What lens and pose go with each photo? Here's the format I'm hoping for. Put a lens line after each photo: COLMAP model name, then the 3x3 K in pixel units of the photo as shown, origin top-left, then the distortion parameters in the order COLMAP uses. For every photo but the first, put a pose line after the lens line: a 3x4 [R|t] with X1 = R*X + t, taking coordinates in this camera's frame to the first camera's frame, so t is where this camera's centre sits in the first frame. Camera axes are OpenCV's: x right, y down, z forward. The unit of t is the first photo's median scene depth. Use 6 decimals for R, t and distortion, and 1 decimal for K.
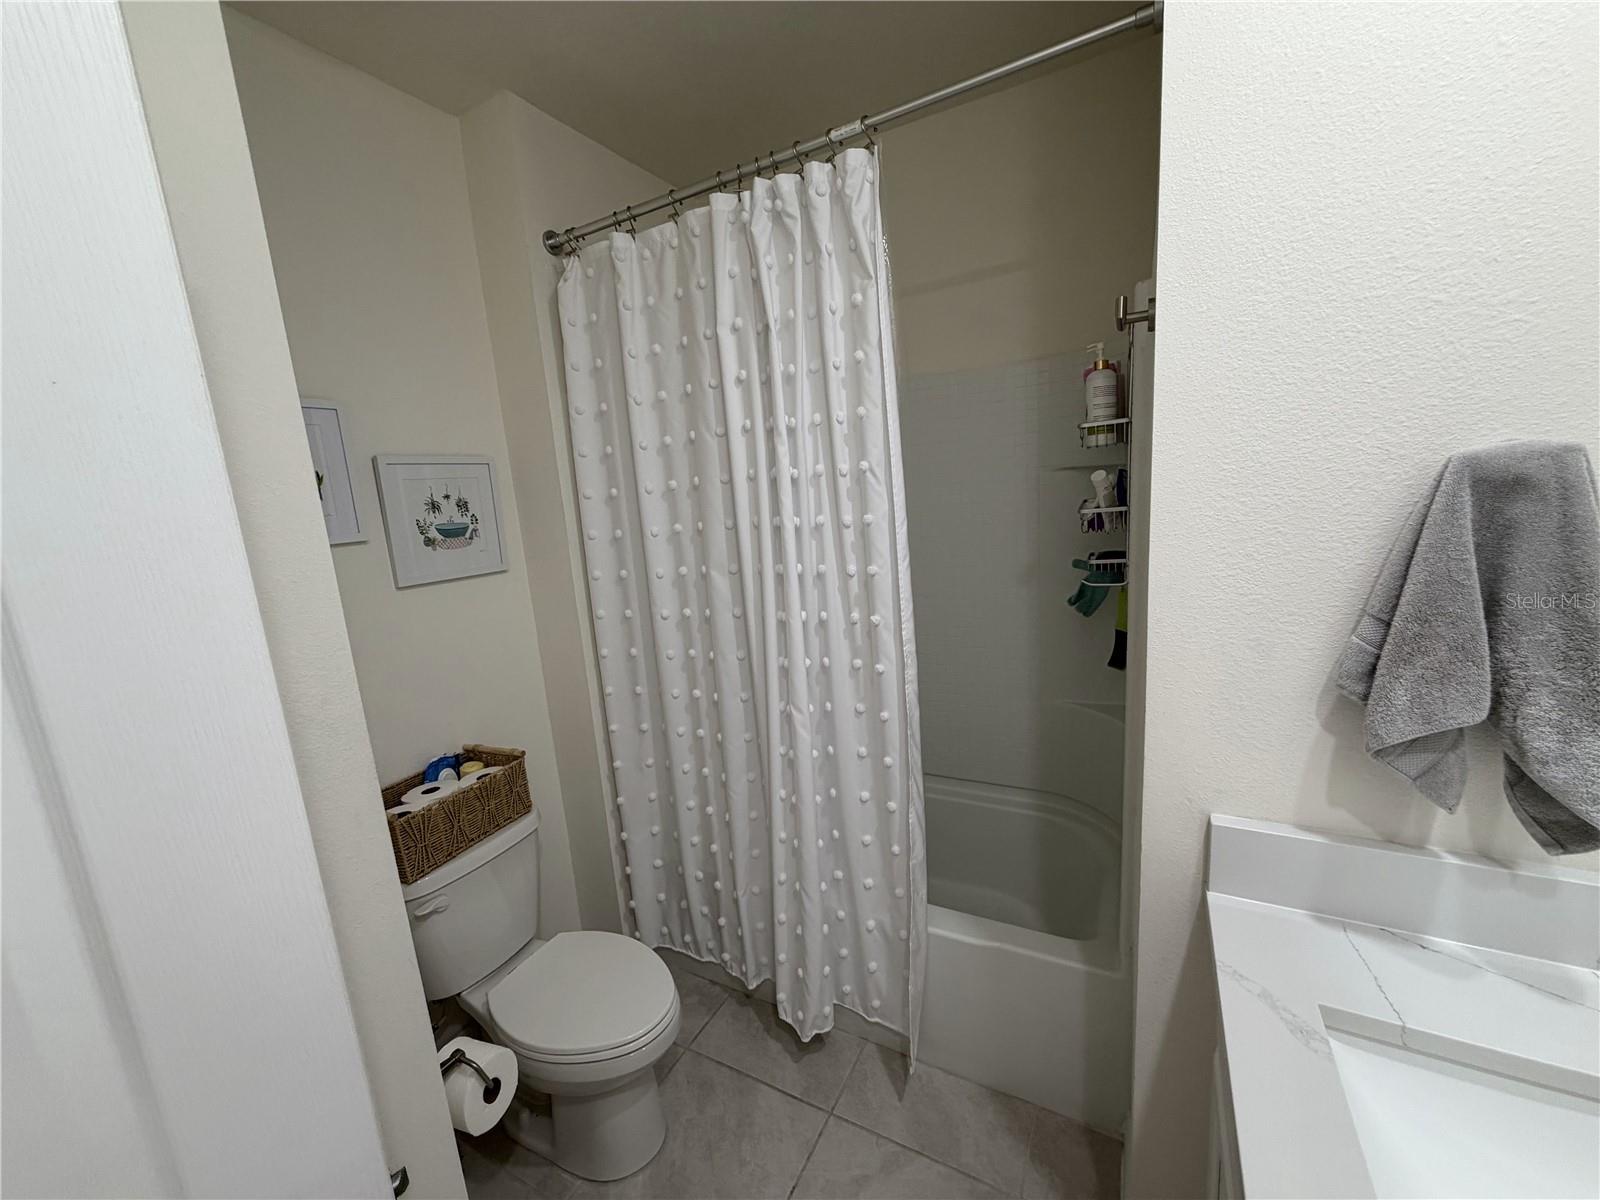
lens RADIAL K [[641.5, 0, 798.2], [0, 641.5, 602.9], [0, 0, 1]] dist [0.002209, 0.000061]
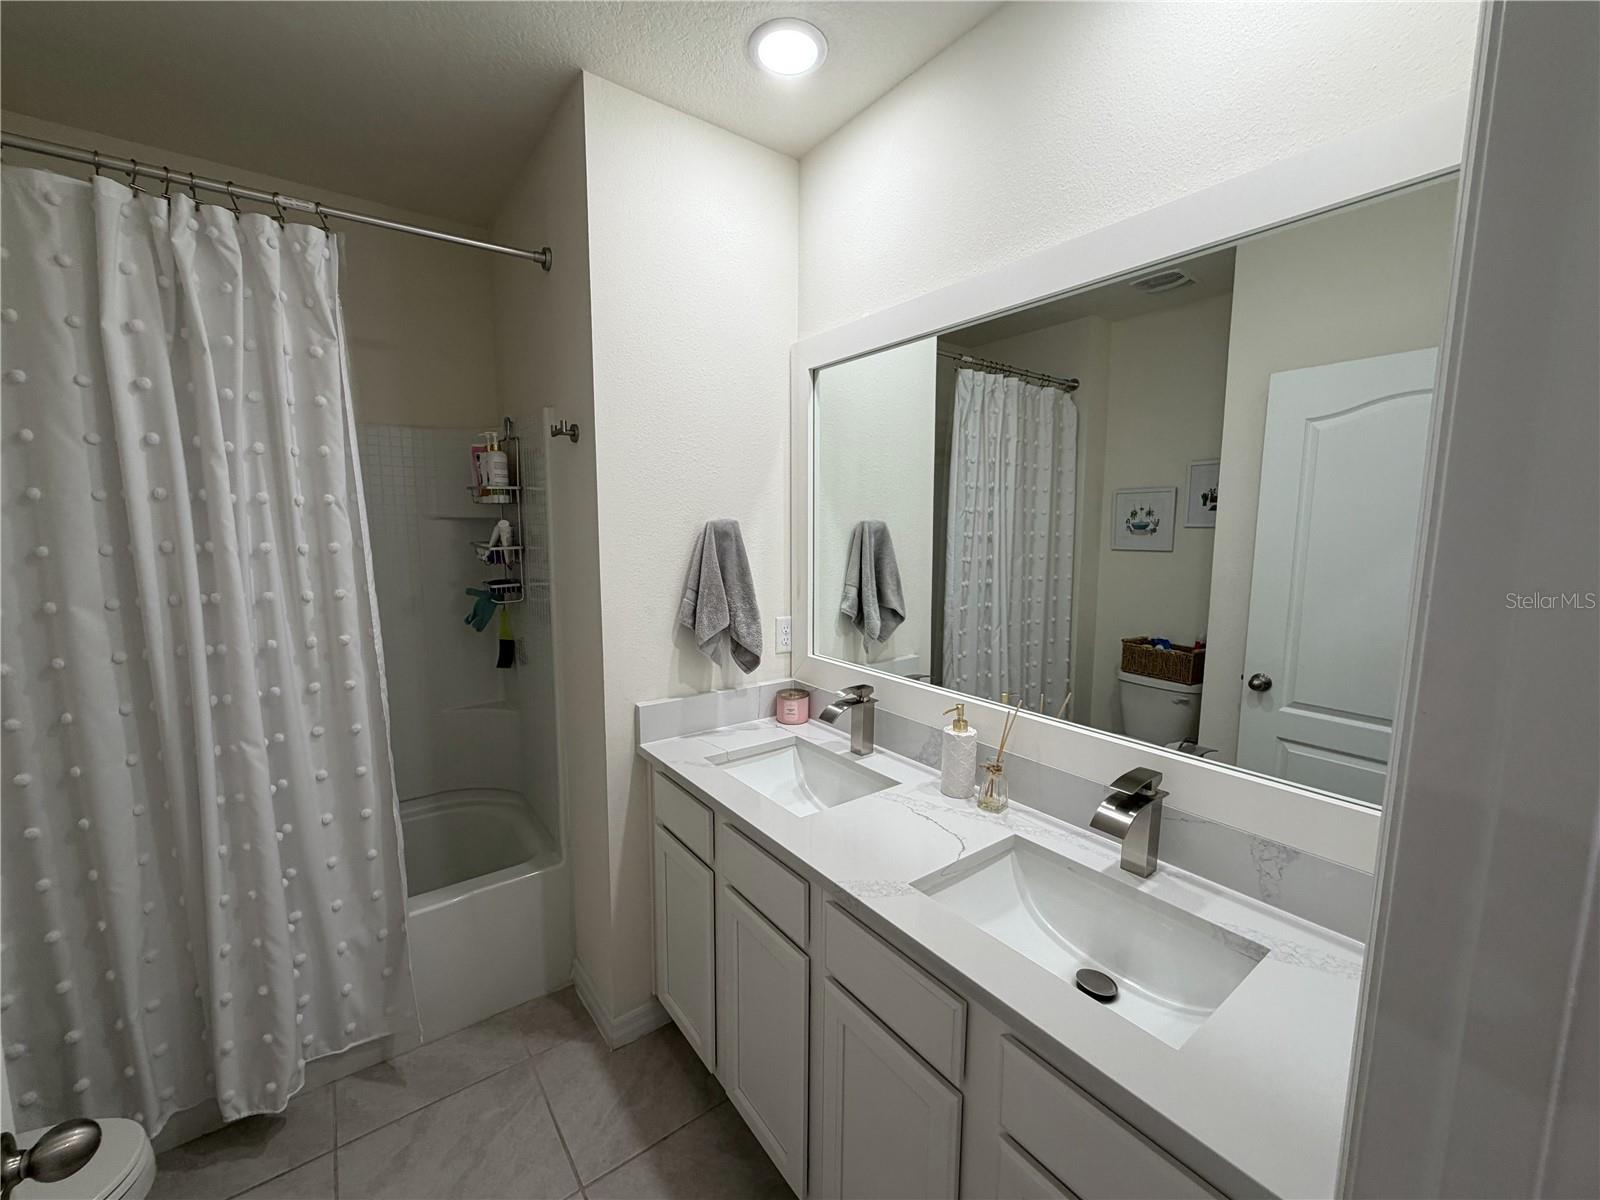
lens RADIAL K [[641.5, 0, 798.2], [0, 641.5, 602.9], [0, 0, 1]] dist [0.002209, 0.000061]
pose [[0.418257, -0.036663, 0.907588, -0.563293], [0.131223, 0.991142, -0.020435, 0.091838], [-0.898800, 0.127643, 0.419364, -0.164310]]
